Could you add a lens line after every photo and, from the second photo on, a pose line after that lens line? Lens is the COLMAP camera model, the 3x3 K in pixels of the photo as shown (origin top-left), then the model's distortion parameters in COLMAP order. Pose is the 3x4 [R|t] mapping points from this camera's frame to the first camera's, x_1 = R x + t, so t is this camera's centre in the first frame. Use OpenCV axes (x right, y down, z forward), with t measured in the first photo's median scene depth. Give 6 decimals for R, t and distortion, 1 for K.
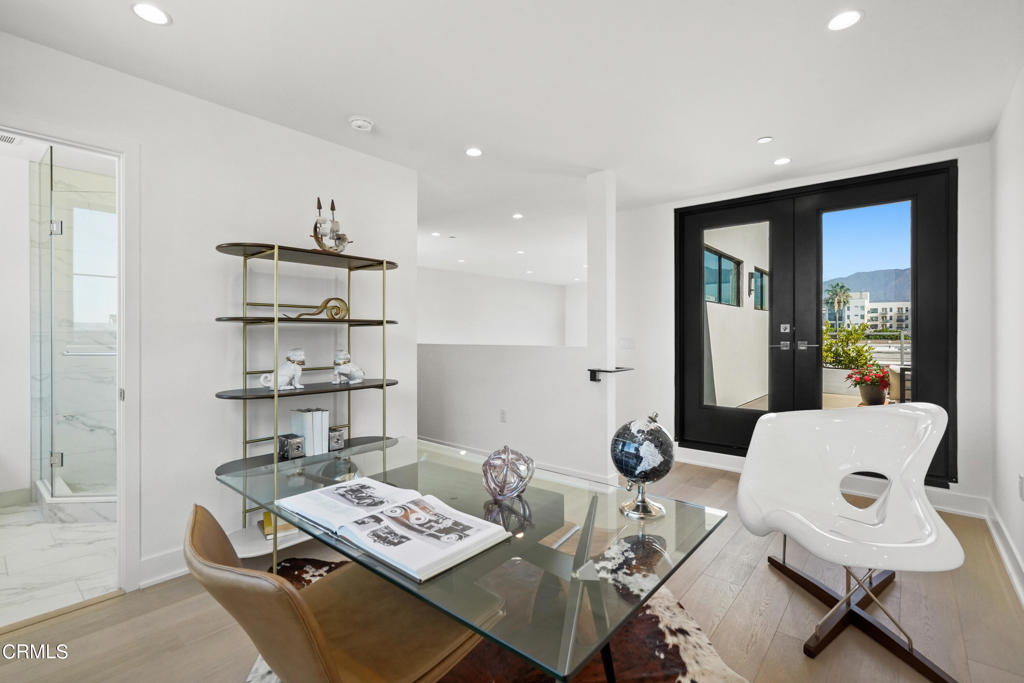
lens RADIAL K [[469.7, 0, 515.5], [0, 469.7, 336.3], [0, 0, 1]] dist [-0.005865, 0.001746]
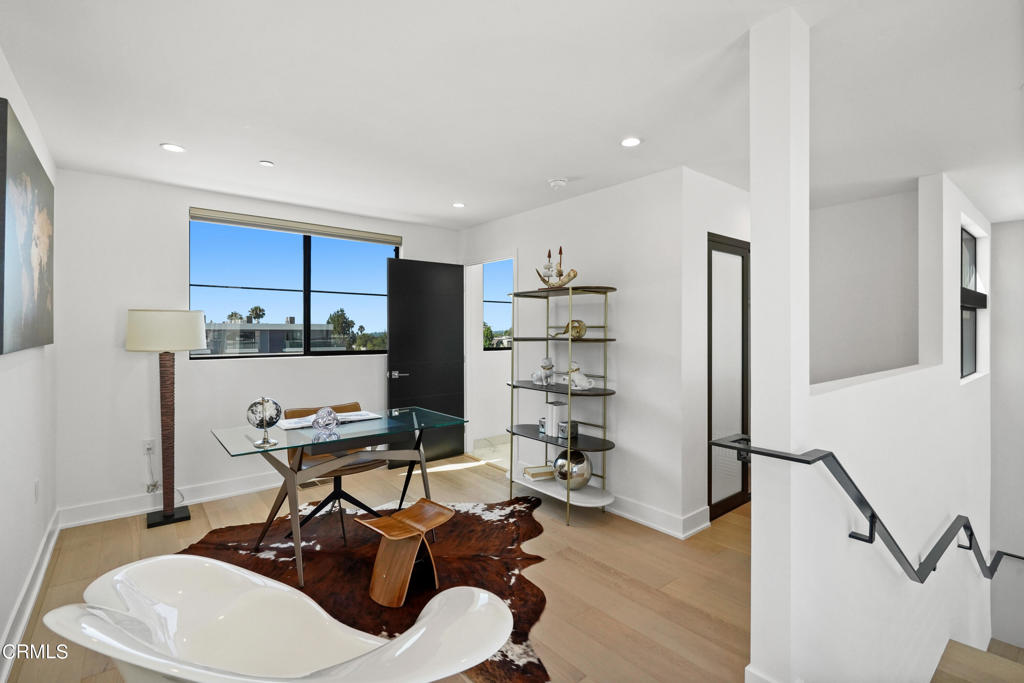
lens RADIAL K [[469.7, 0, 514.3], [0, 469.7, 336.4], [0, 0, 1]] dist [-0.005865, 0.001746]
pose [[-0.183426, 0.008591, -0.982996, 0.941545], [-0.010281, 0.999890, 0.010657, -0.052434], [0.982980, 0.012061, -0.183318, 1.129257]]
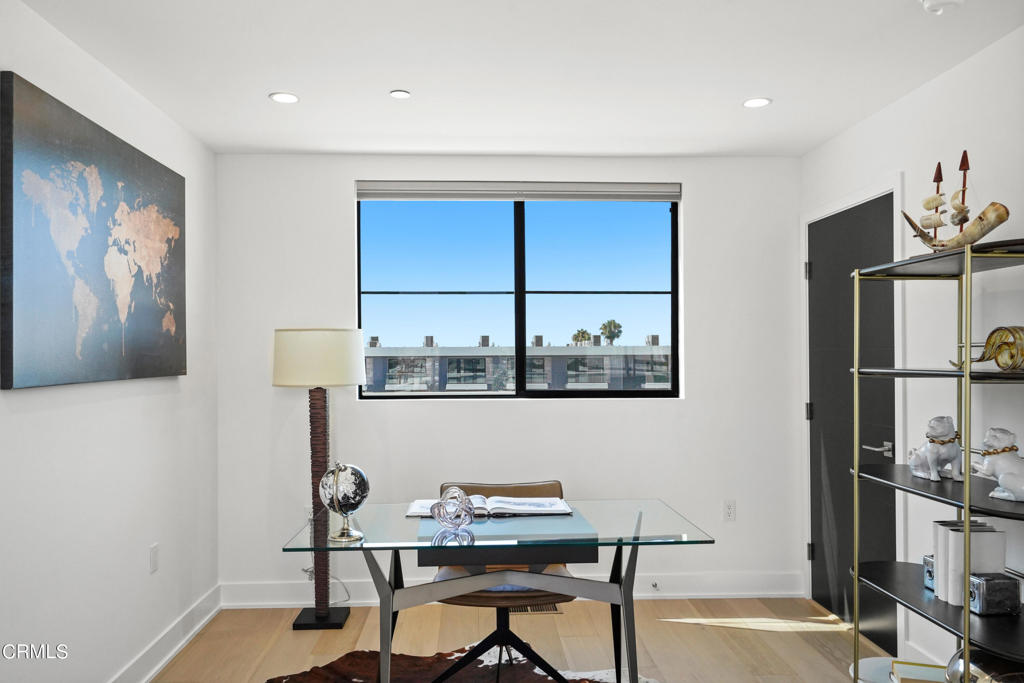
lens RADIAL K [[782.7, 0, 506.5], [0, 782.7, 365.9], [0, 0, 1]] dist [0.008131, -0.006302]
pose [[-0.733751, 0.008937, -0.679360, 0.636375], [-0.002530, 0.999871, 0.015885, -0.053848], [0.679414, 0.013375, -0.733633, 1.327307]]
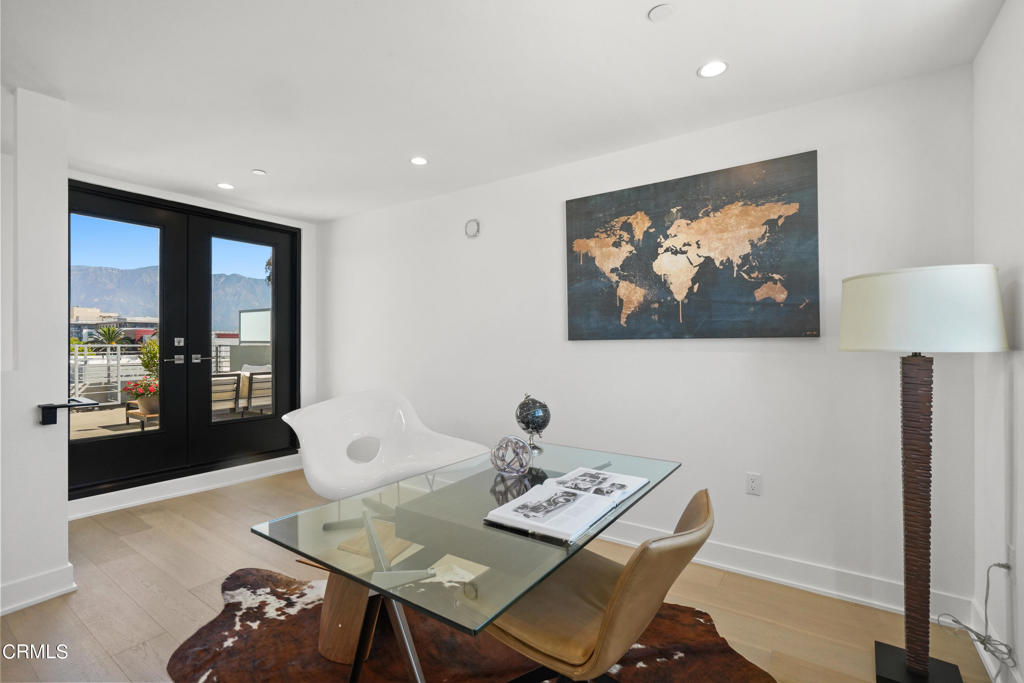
lens RADIAL K [[469.7, 0, 497.4], [0, 469.7, 336.4], [0, 0, 1]] dist [-0.005865, 0.001746]
pose [[-0.088358, 0.014718, 0.995980, -0.688700], [0.011730, 0.999837, -0.013734, -0.010458], [-0.996020, 0.010469, -0.088516, 0.605245]]
